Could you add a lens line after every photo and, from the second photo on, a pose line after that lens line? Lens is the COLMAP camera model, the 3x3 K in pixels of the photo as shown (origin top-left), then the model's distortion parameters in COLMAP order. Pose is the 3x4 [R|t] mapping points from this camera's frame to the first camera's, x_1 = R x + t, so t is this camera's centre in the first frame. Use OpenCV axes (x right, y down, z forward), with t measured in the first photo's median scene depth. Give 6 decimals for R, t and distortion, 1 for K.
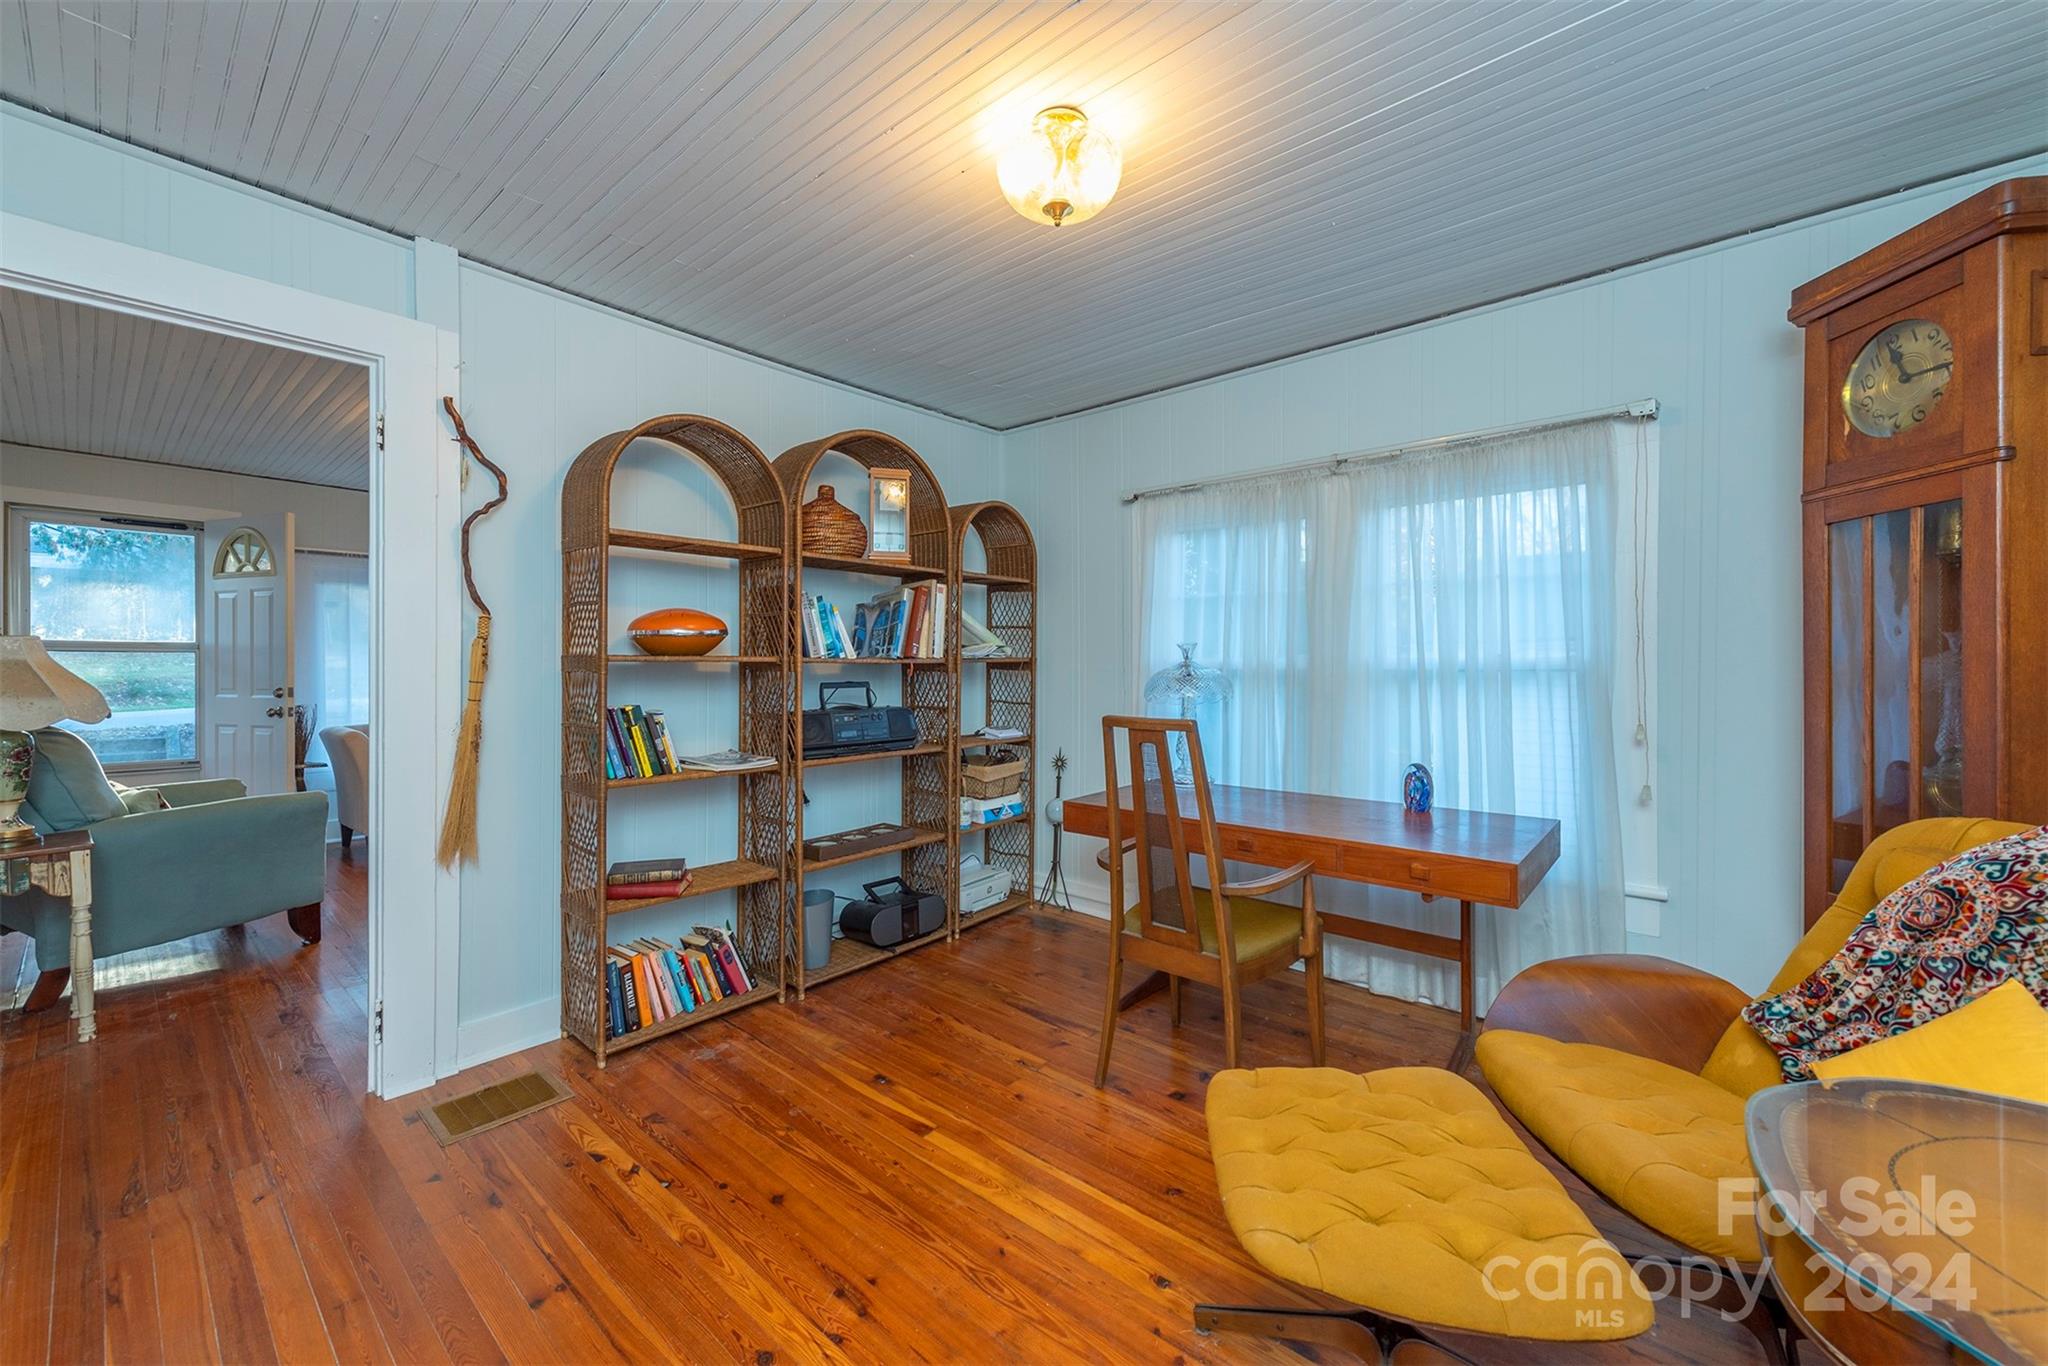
lens RADIAL K [[797.2, 0, 1024.4], [0, 797.2, 660.6], [0, 0, 1]] dist [0.003538, -0.000453]
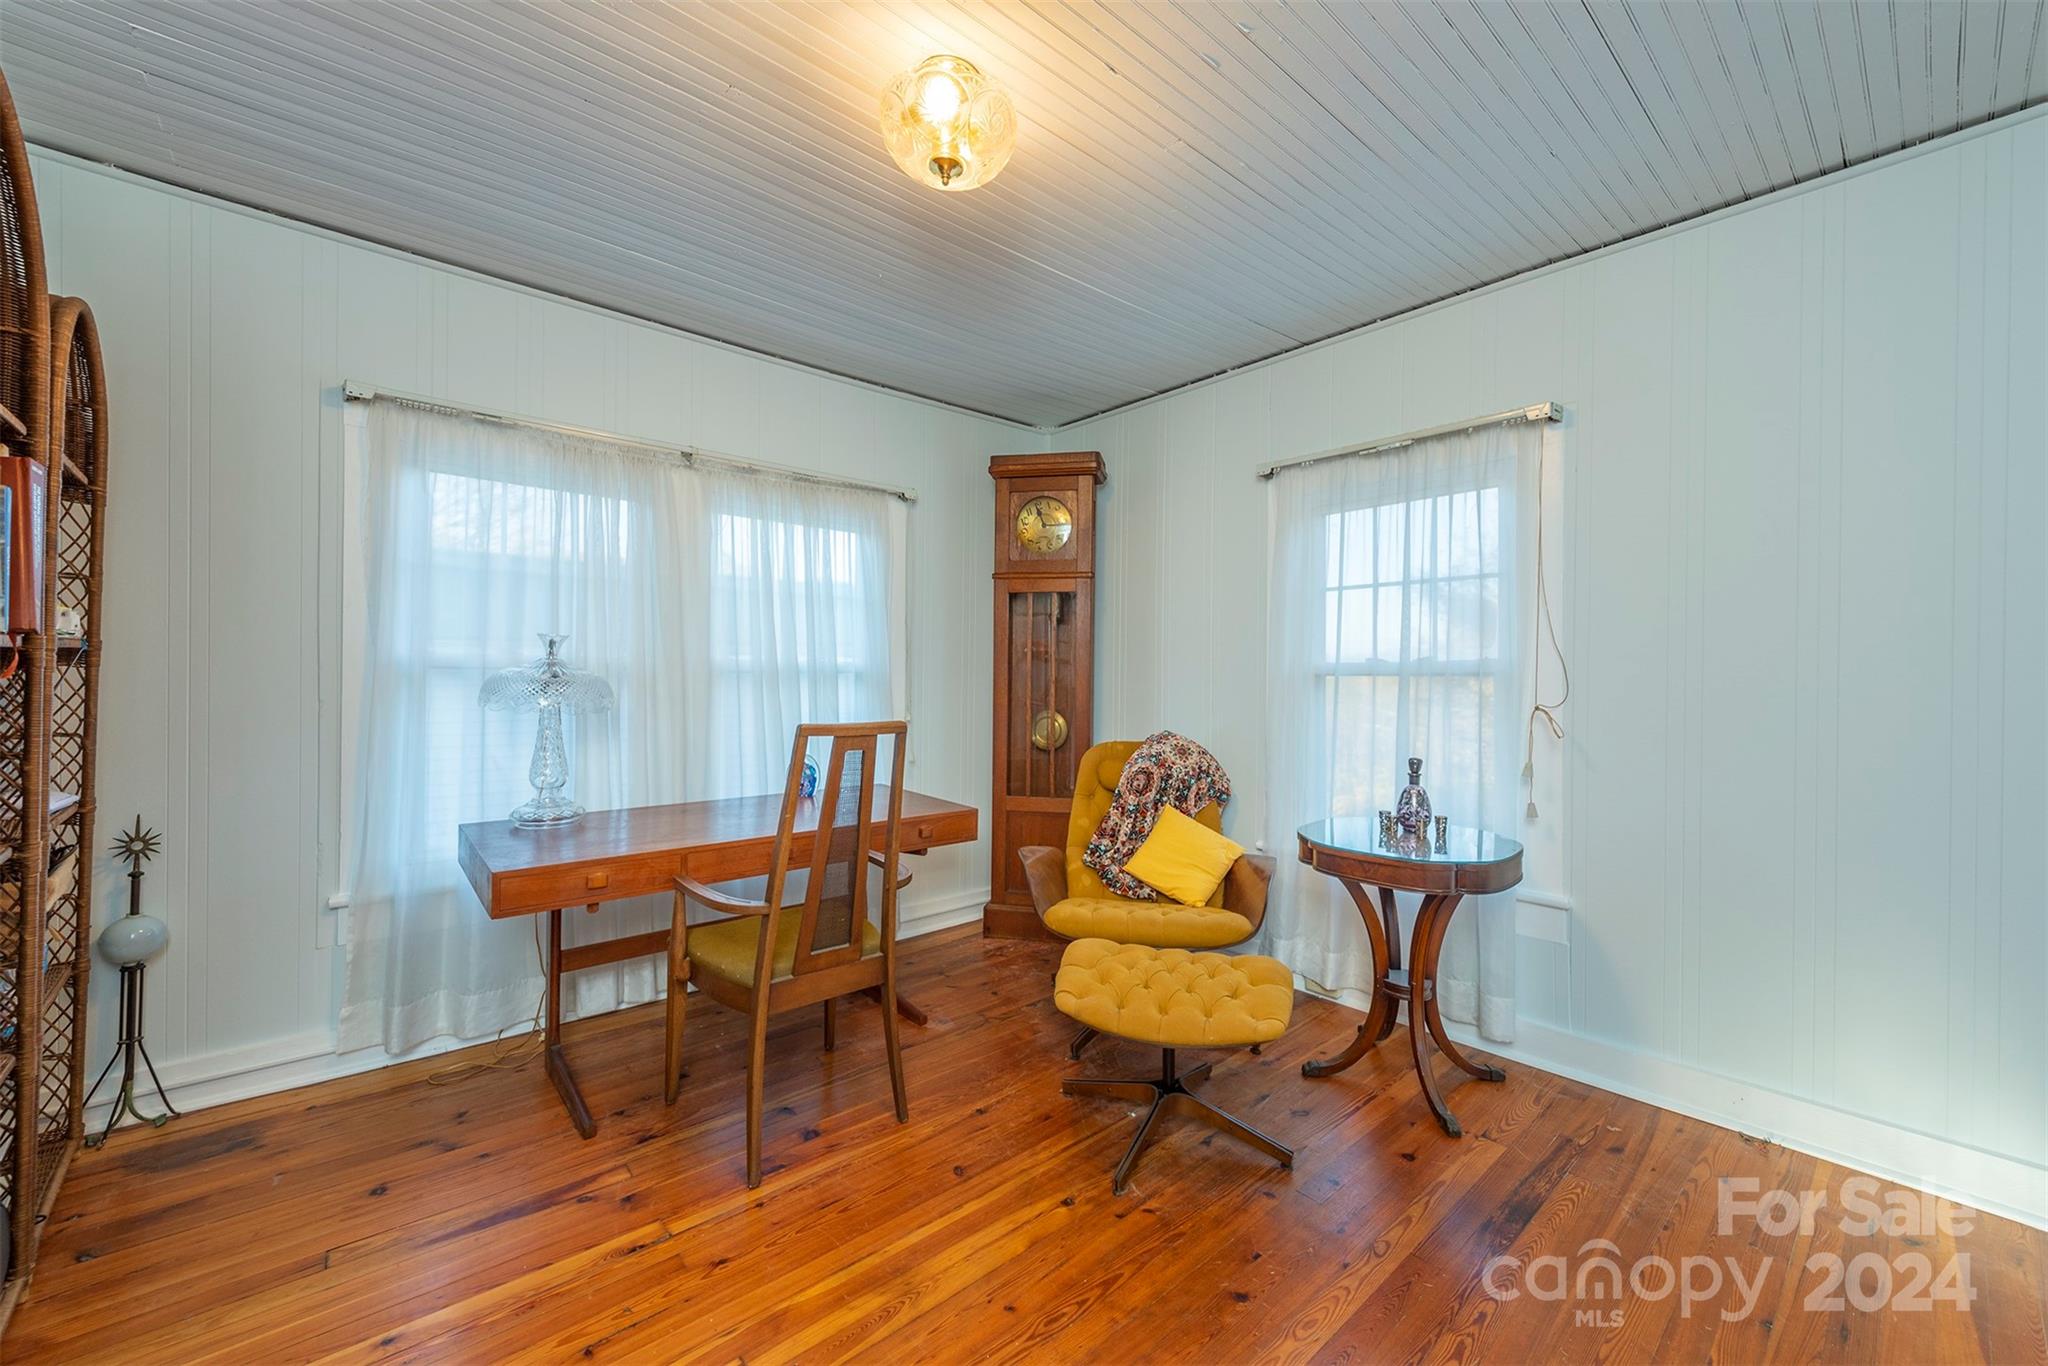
lens RADIAL K [[797.2, 0, 1024.4], [0, 797.2, 660.6], [0, 0, 1]] dist [0.003538, -0.000453]
pose [[0.134532, 0.019572, 0.990716, -0.725445], [-0.019888, 0.999657, -0.017048, 0.011694], [-0.990710, -0.017410, 0.134875, 0.670037]]
